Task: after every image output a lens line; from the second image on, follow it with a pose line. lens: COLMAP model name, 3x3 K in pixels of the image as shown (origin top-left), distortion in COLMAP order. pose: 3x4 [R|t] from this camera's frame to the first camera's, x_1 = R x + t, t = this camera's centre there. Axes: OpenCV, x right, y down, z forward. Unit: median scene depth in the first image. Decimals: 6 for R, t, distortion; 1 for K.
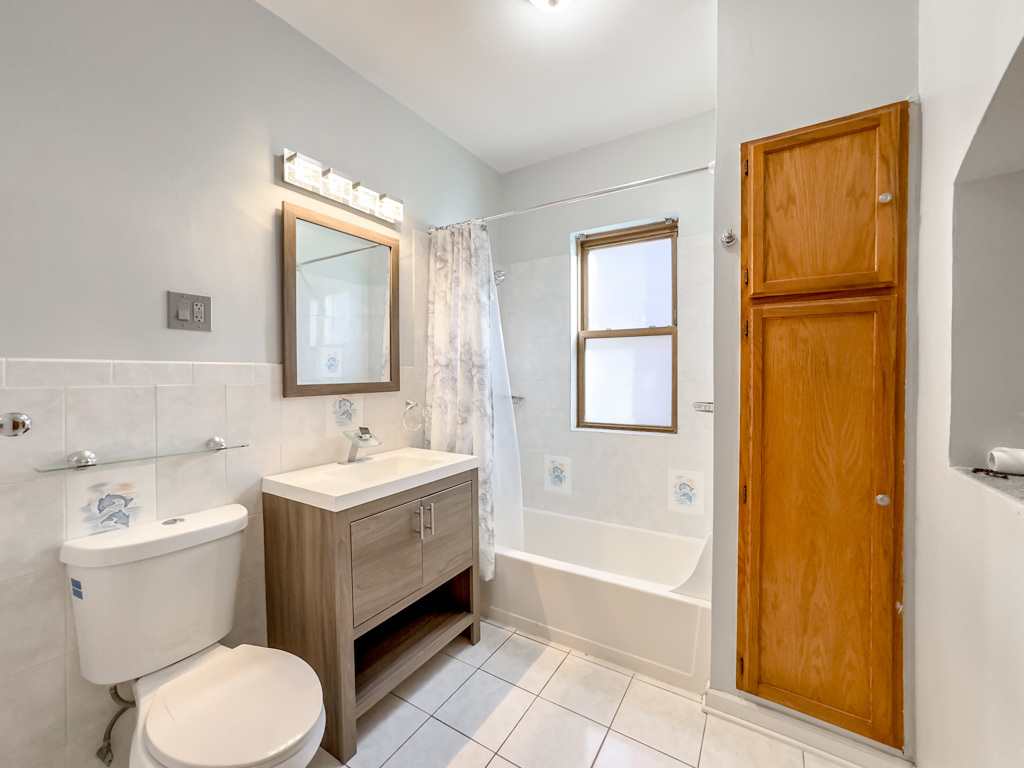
lens RADIAL K [[421.9, 0, 513.4], [0, 421.9, 382.8], [0, 0, 1]] dist [-0.022933, 0.009719]
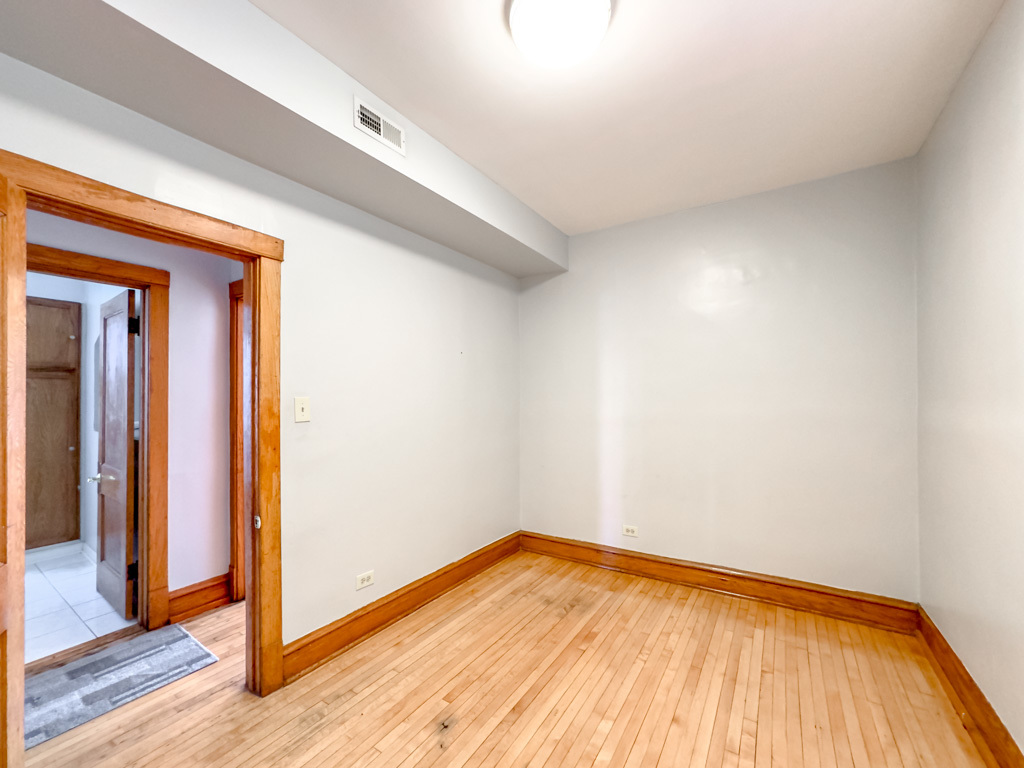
lens RADIAL K [[421.9, 0, 513.2], [0, 421.9, 391.2], [0, 0, 1]] dist [-0.022933, 0.009719]
pose [[0.014205, 0.012200, 0.999825, -1.753557], [0.016374, 0.999789, -0.012432, -0.011409], [-0.999765, 0.016548, 0.014002, -1.881212]]
